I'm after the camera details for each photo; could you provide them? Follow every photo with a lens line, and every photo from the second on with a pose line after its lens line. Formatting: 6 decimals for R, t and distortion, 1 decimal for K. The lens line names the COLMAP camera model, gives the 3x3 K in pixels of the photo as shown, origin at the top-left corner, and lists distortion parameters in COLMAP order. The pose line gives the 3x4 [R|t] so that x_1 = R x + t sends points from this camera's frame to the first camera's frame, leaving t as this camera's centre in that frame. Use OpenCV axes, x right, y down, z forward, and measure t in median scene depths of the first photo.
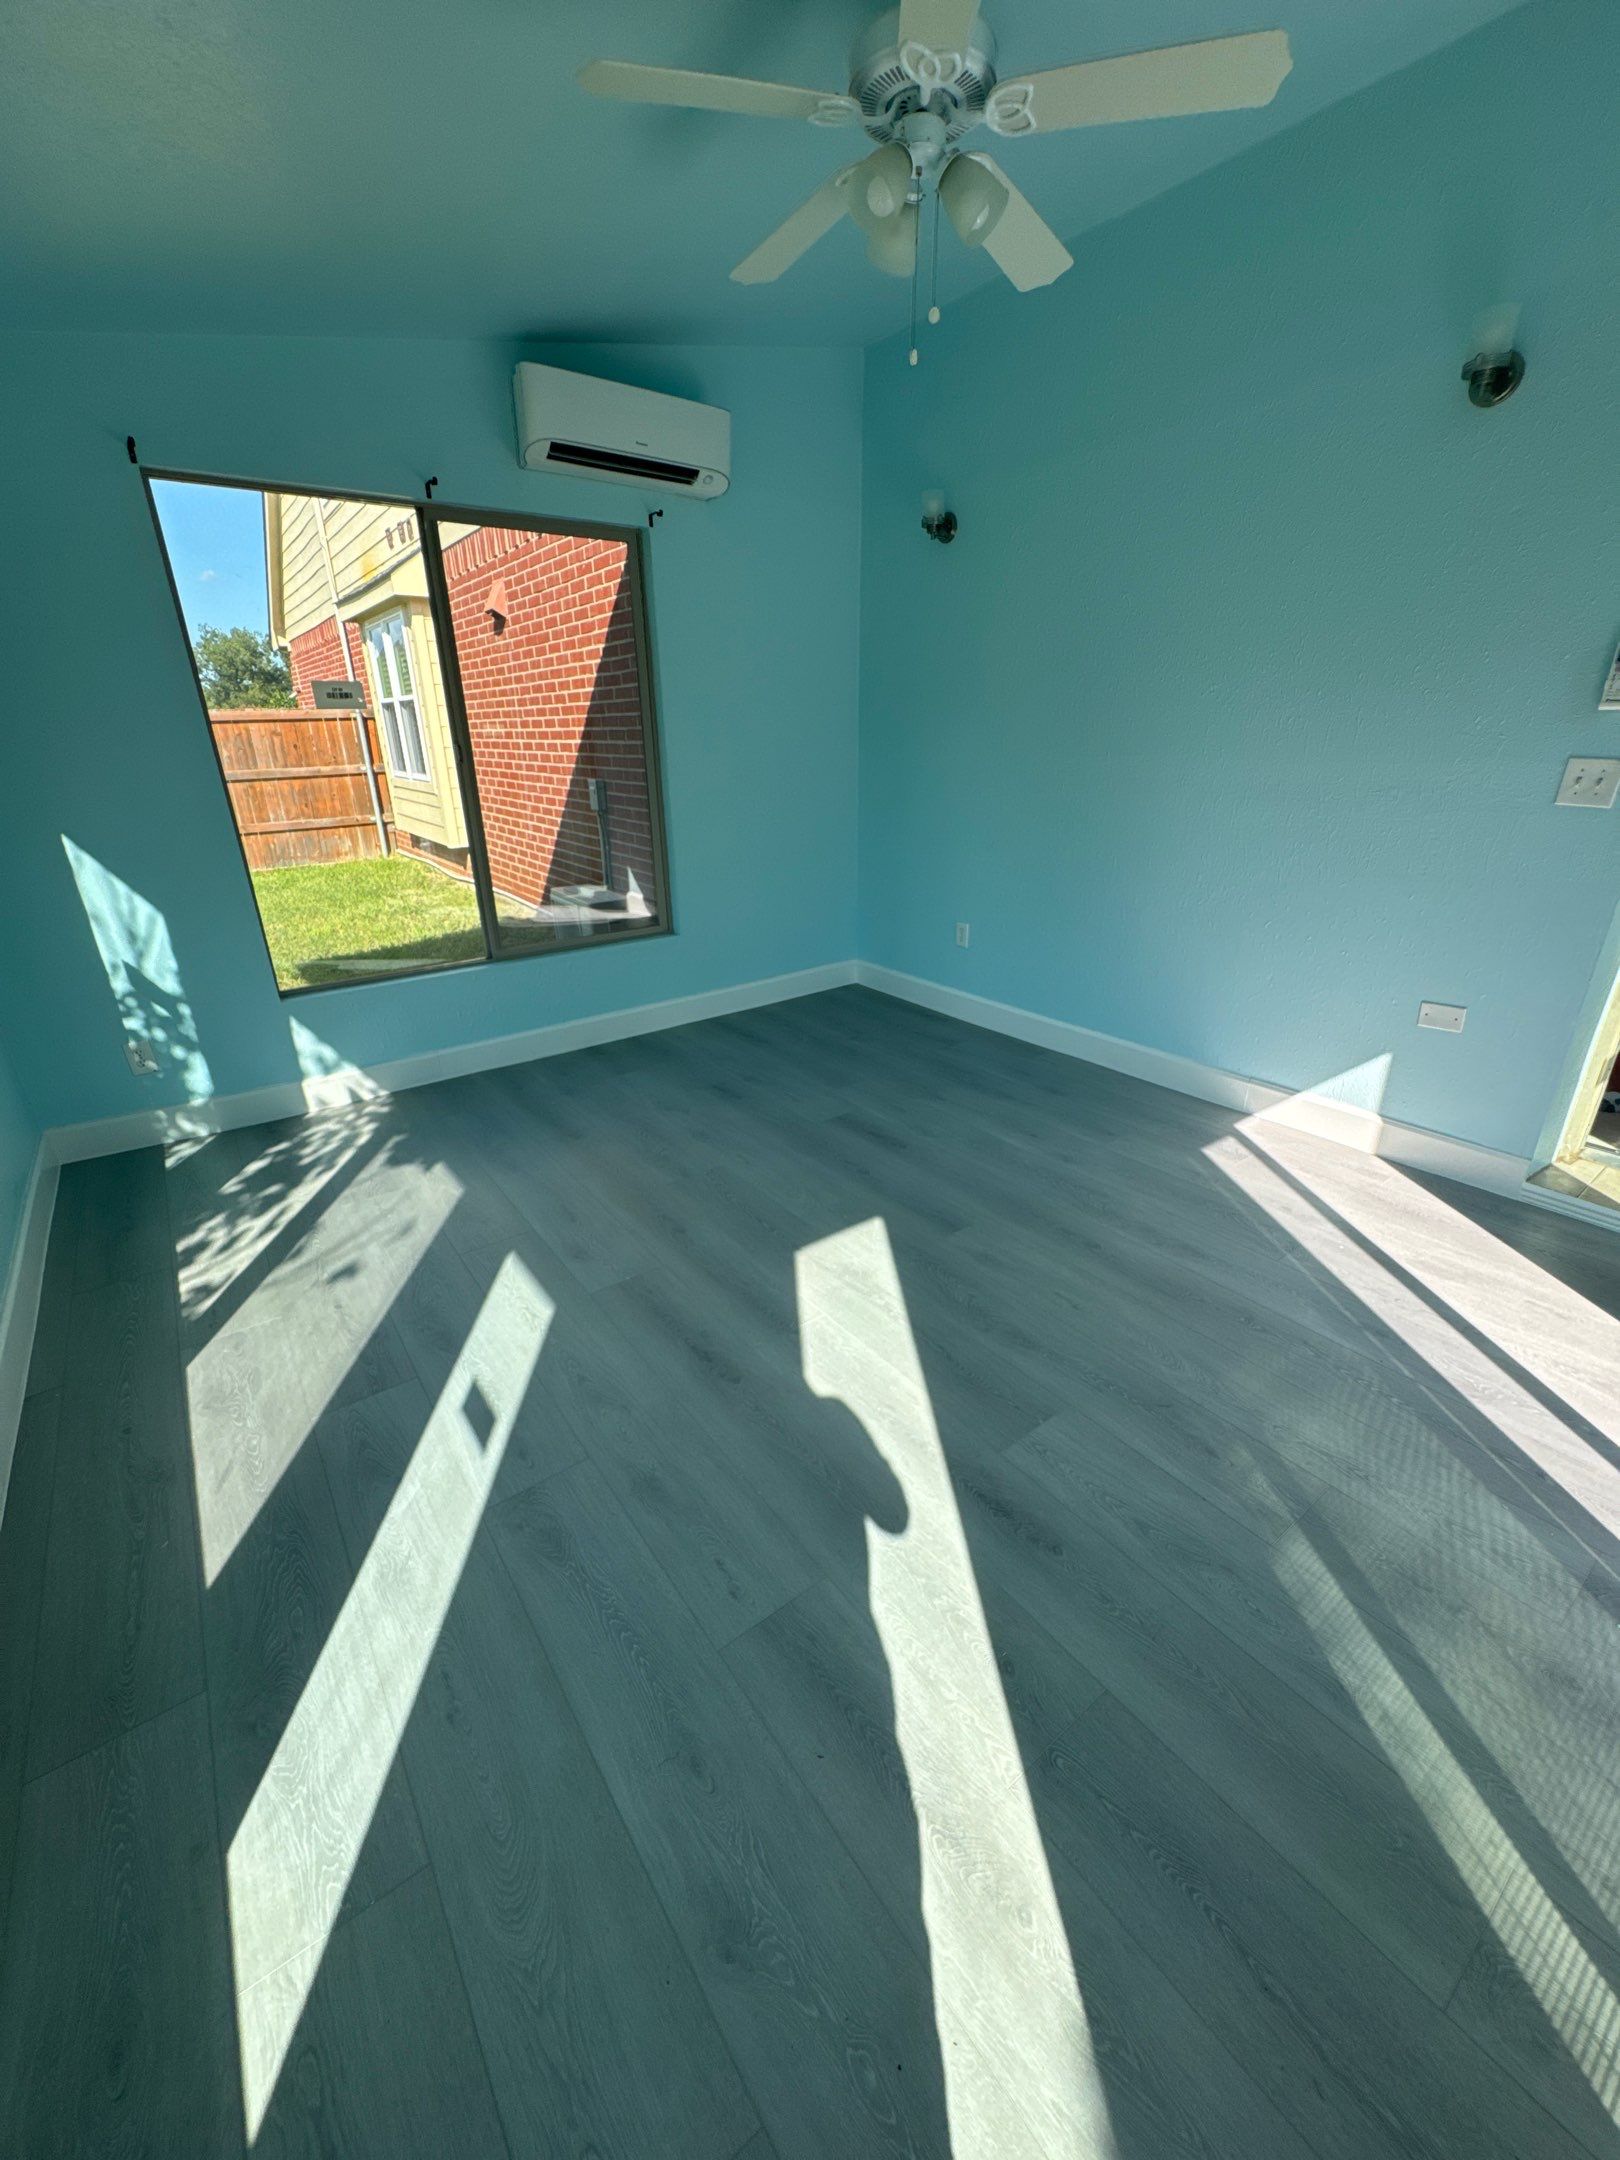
lens RADIAL K [[864.6, 0, 811.4], [0, 864.6, 1078.2], [0, 0, 1]] dist [-0.004304, 0.001310]
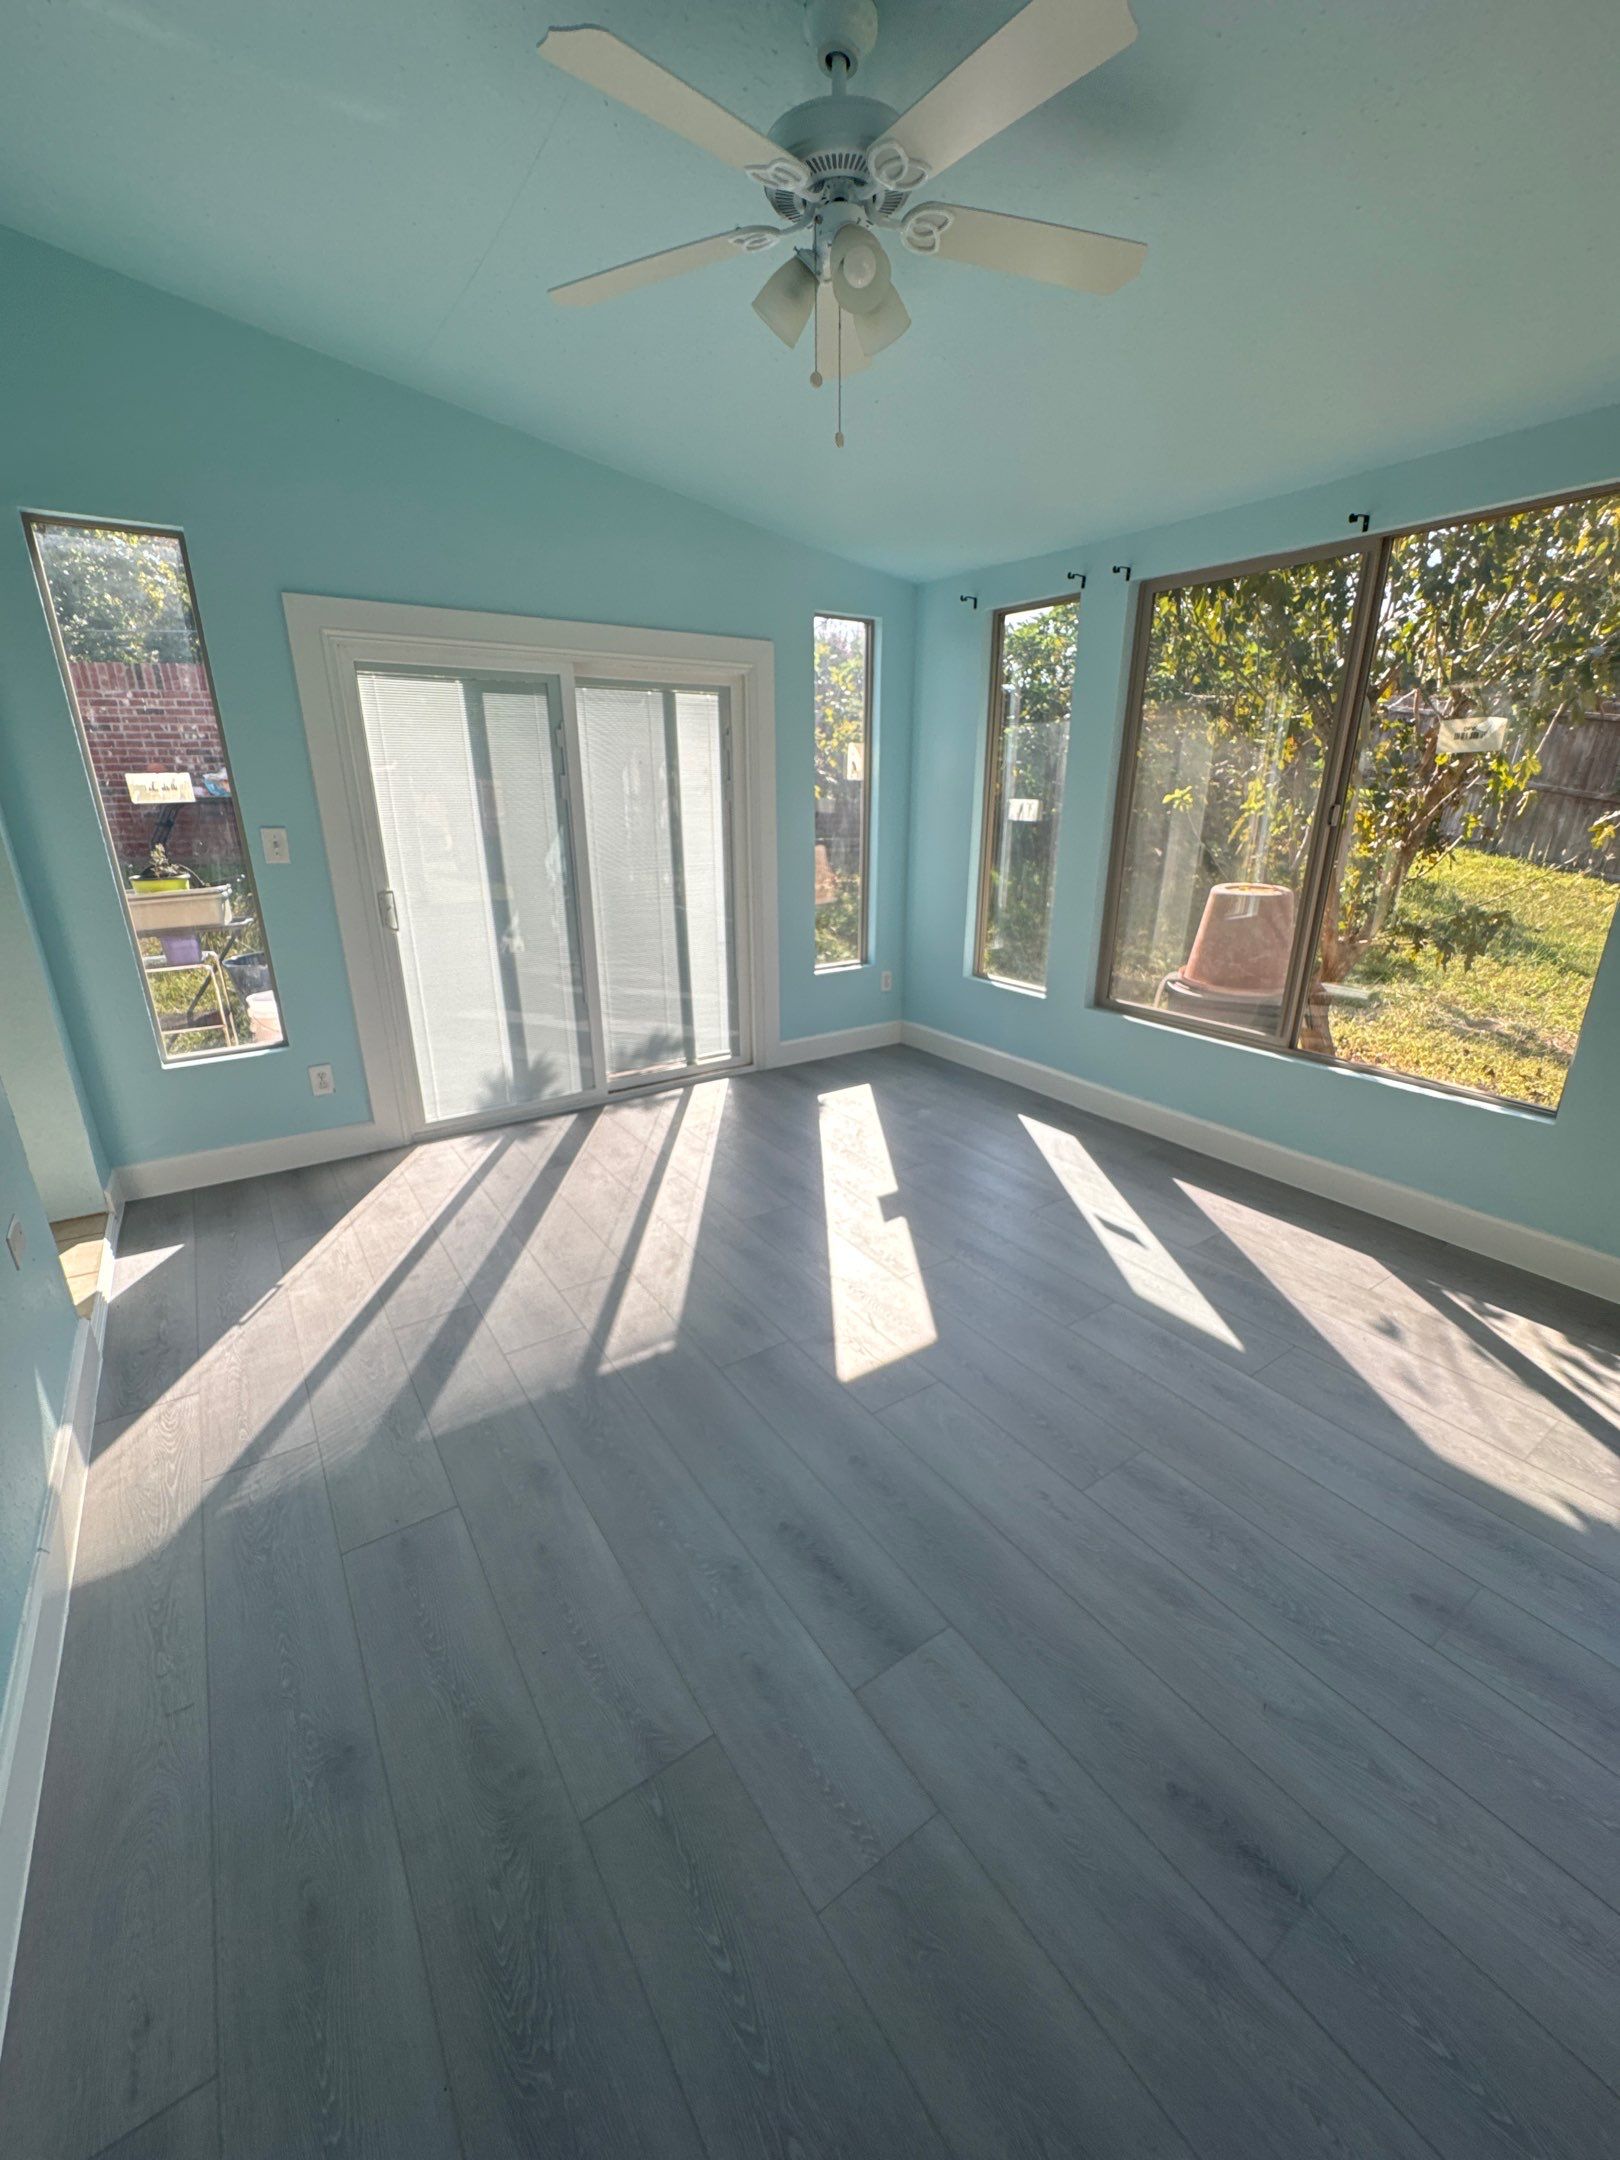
lens RADIAL K [[866.8, 0, 802.7], [0, 866.8, 1083.2], [0, 0, 1]] dist [-0.008175, 0.000013]
pose [[-0.998915, 0.001608, 0.046540, 0.068368], [0.031758, 0.754456, 0.655582, -0.526017], [-0.034058, 0.656349, -0.753688, 1.253856]]
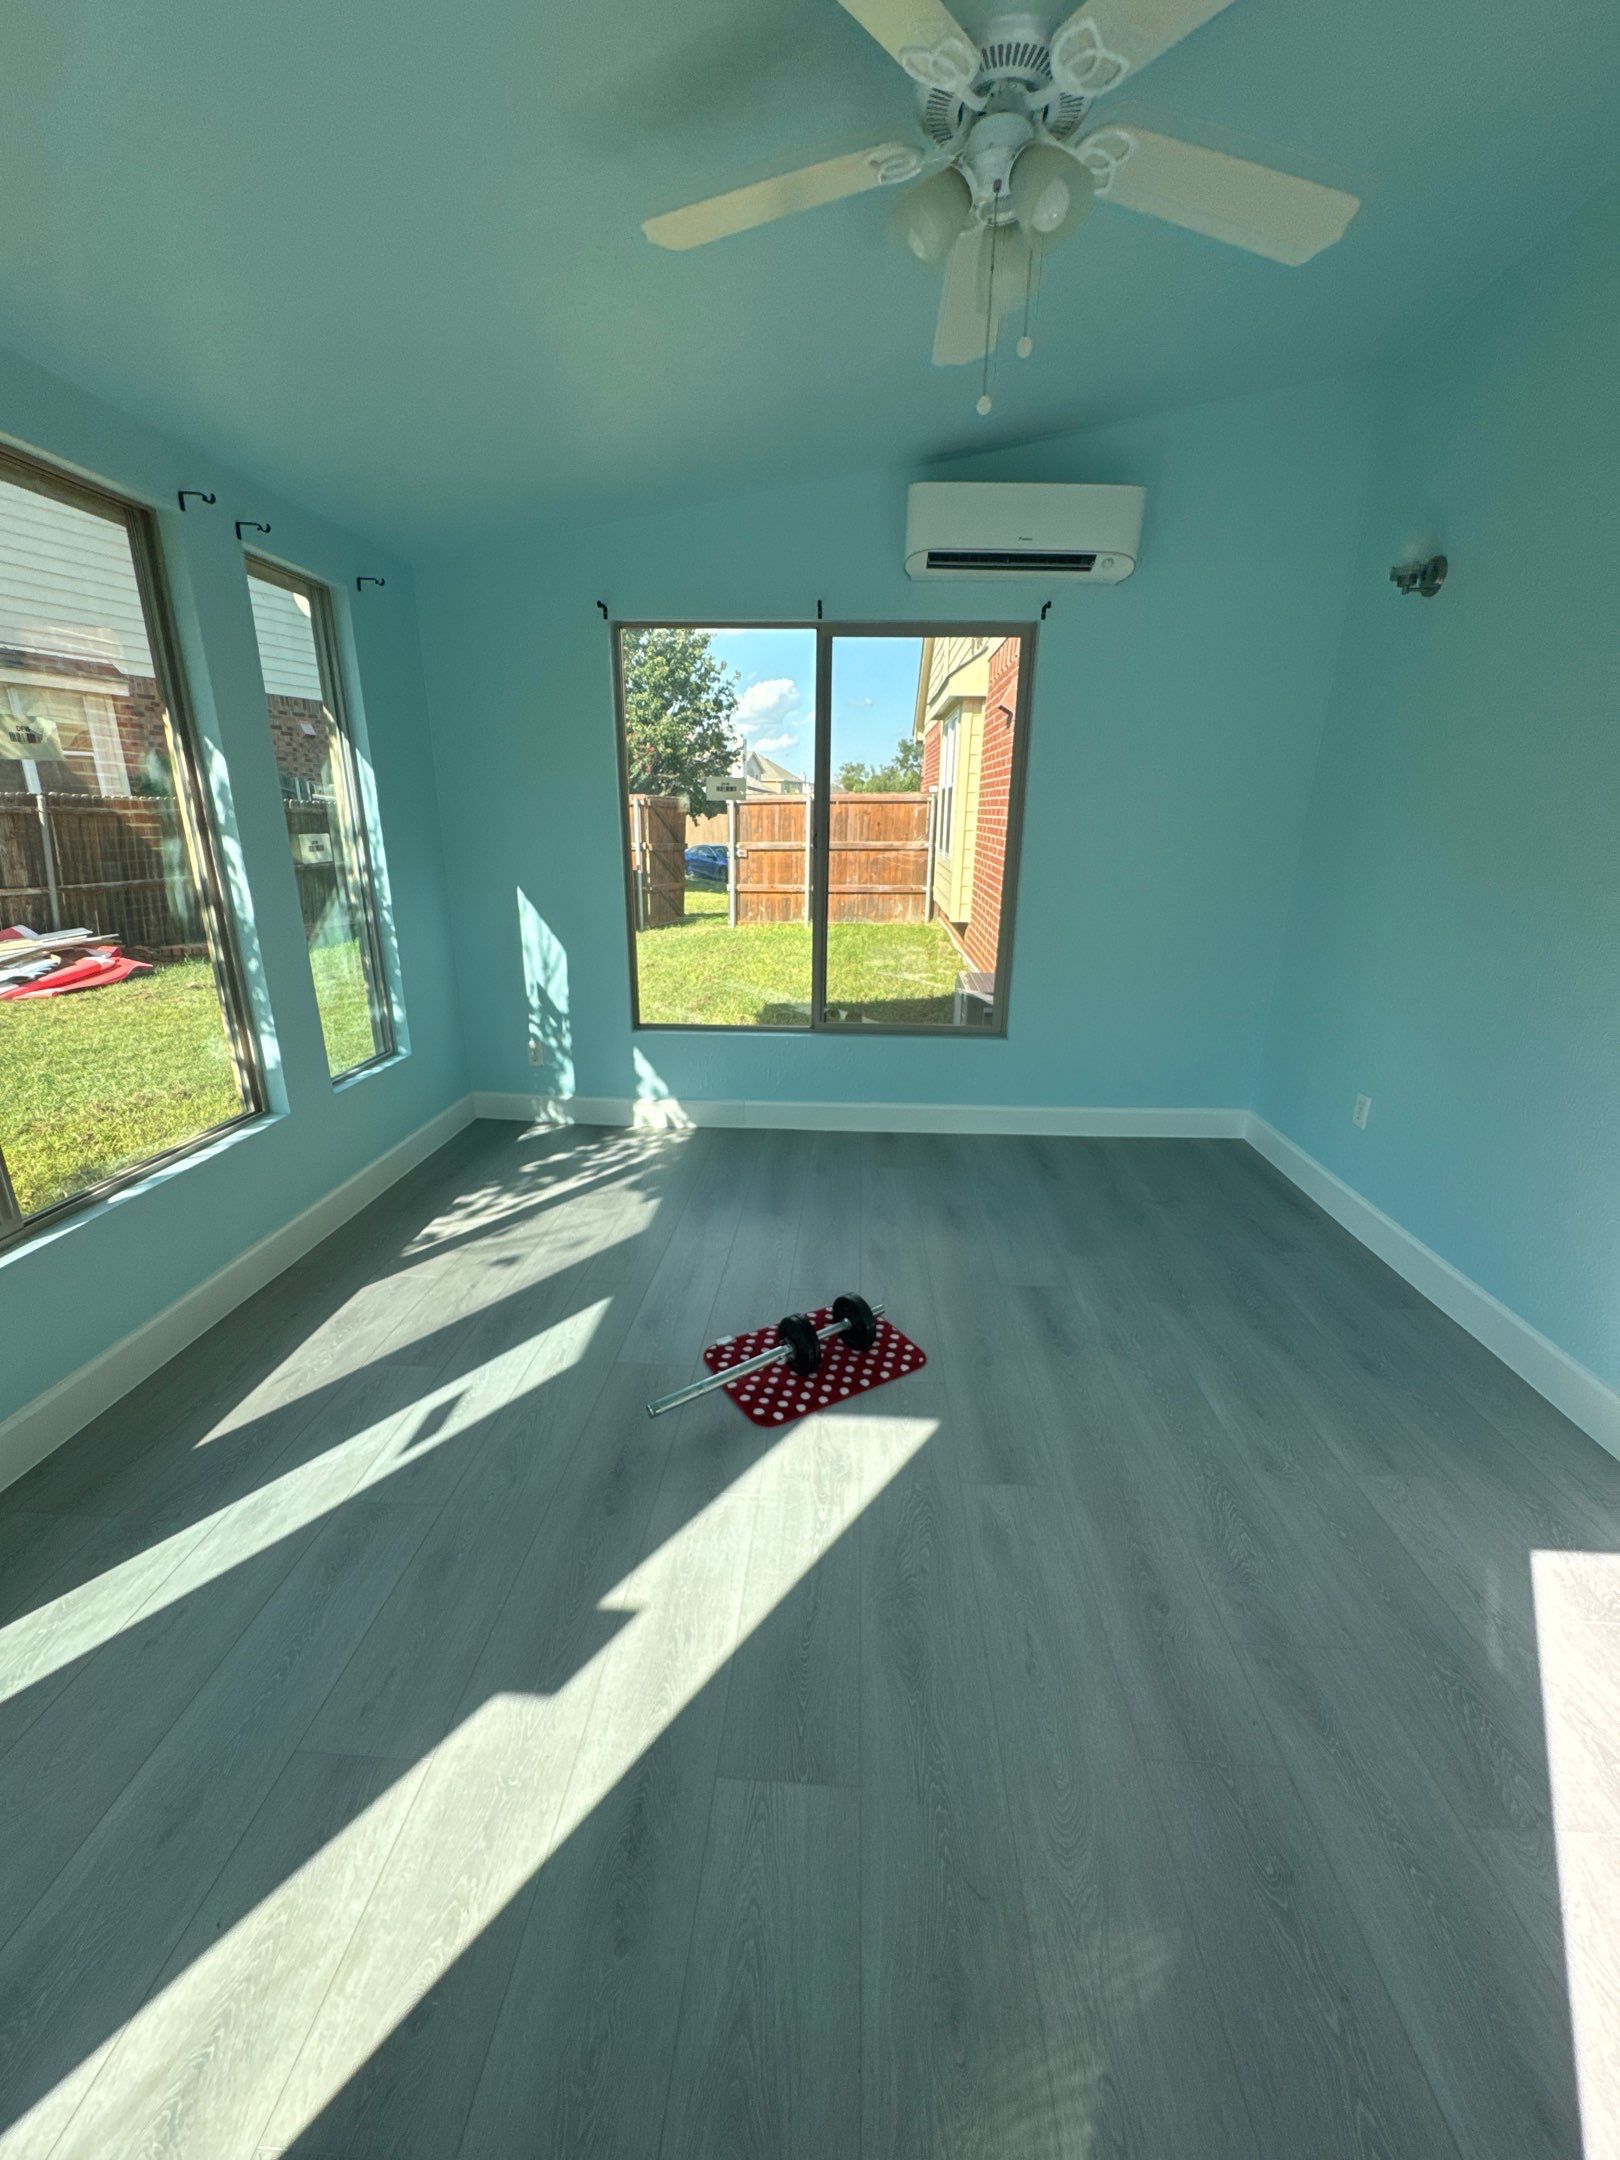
lens RADIAL K [[864.6, 0, 811.4], [0, 864.6, 1078.2], [0, 0, 1]] dist [-0.004304, 0.001310]
pose [[0.768396, 0.210776, -0.604269, 0.355058], [-0.260379, 0.965490, 0.005673, -0.107081], [0.584612, 0.152980, 0.796760, 0.203241]]
